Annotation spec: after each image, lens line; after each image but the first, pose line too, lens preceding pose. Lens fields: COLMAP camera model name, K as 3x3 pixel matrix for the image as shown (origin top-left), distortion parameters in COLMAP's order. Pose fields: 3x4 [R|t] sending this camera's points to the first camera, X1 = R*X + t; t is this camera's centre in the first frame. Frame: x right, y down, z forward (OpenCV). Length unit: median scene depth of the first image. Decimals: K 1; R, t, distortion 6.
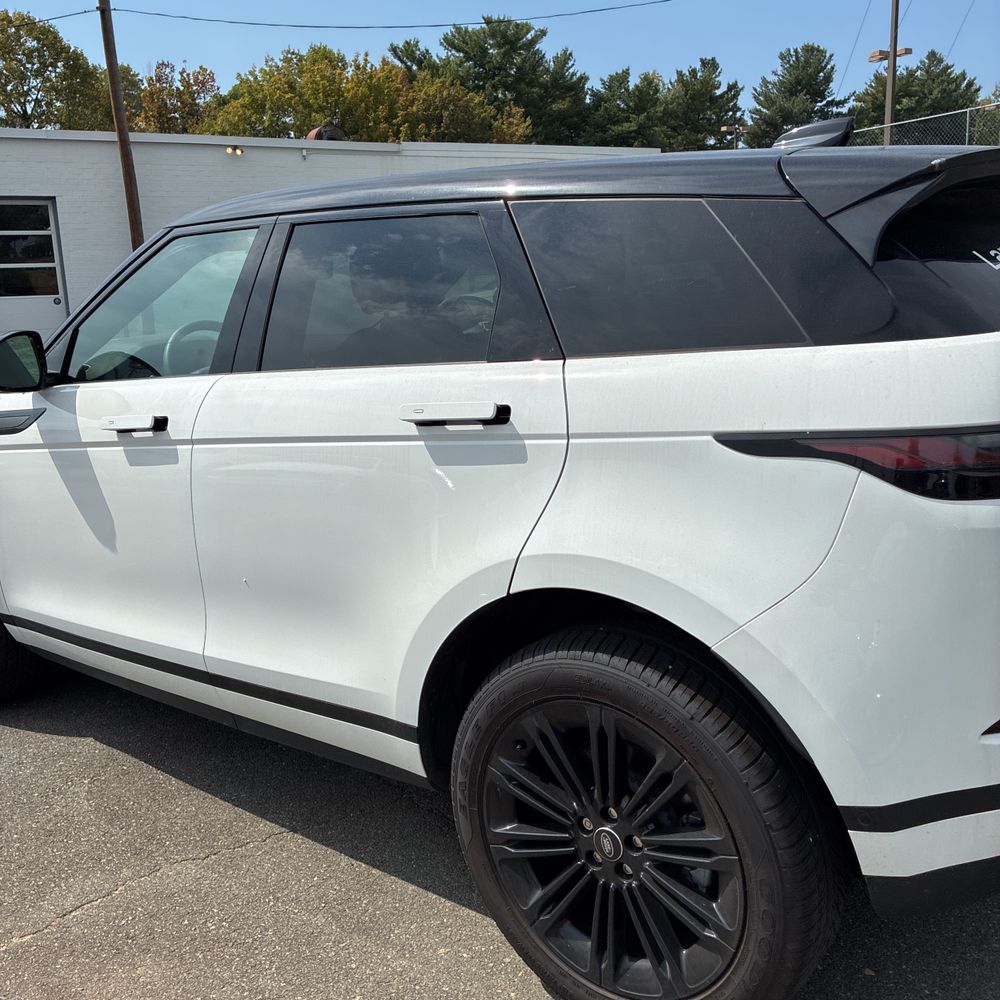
lens RADIAL K [[1014.0, 0, 509.5], [0, 1014.0, 495.7], [0, 0, 1]] dist [0.019221, 0.000000]
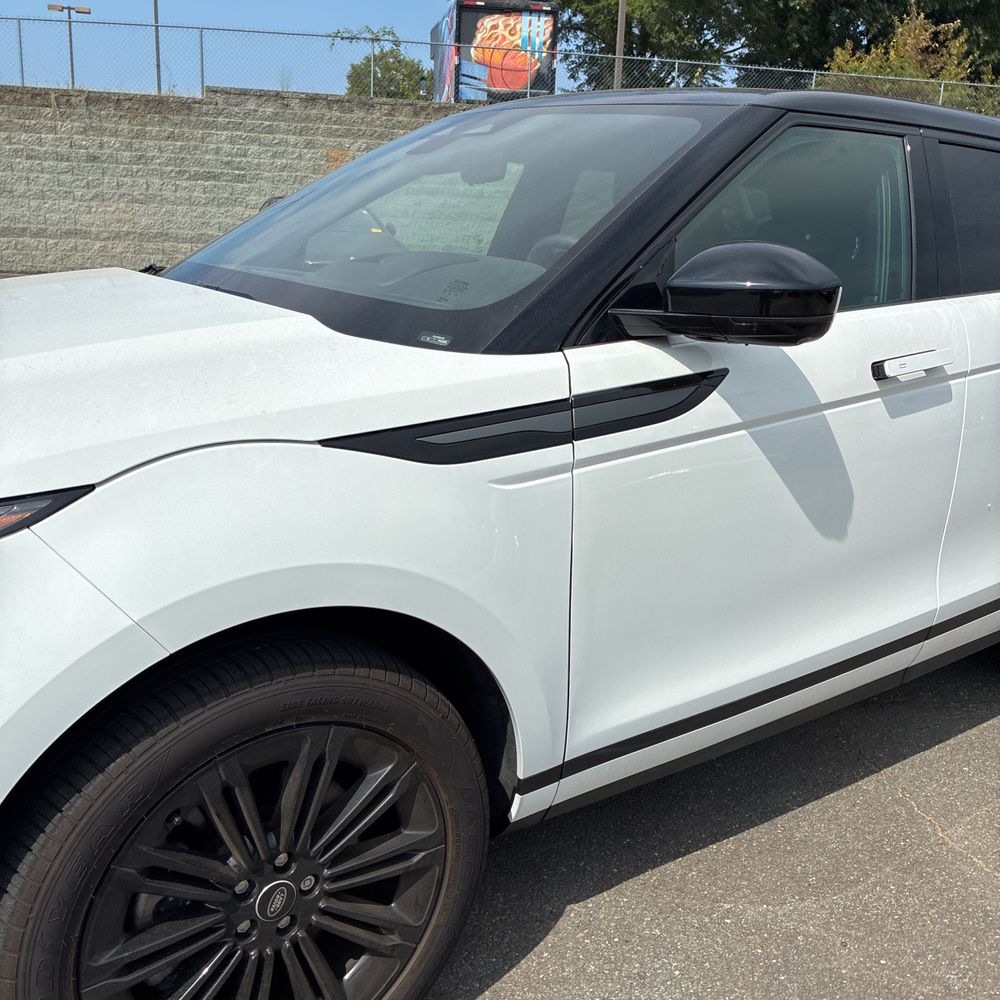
lens RADIAL K [[1014.0, 0, 497.5], [0, 1014.0, 492.8], [0, 0, 1]] dist [0.019221, 0.000000]
pose [[0.283743, -0.193637, 0.939146, -1.555703], [0.153473, 0.975944, 0.154856, -0.182668], [-0.946539, 0.100194, 0.306636, 1.339368]]
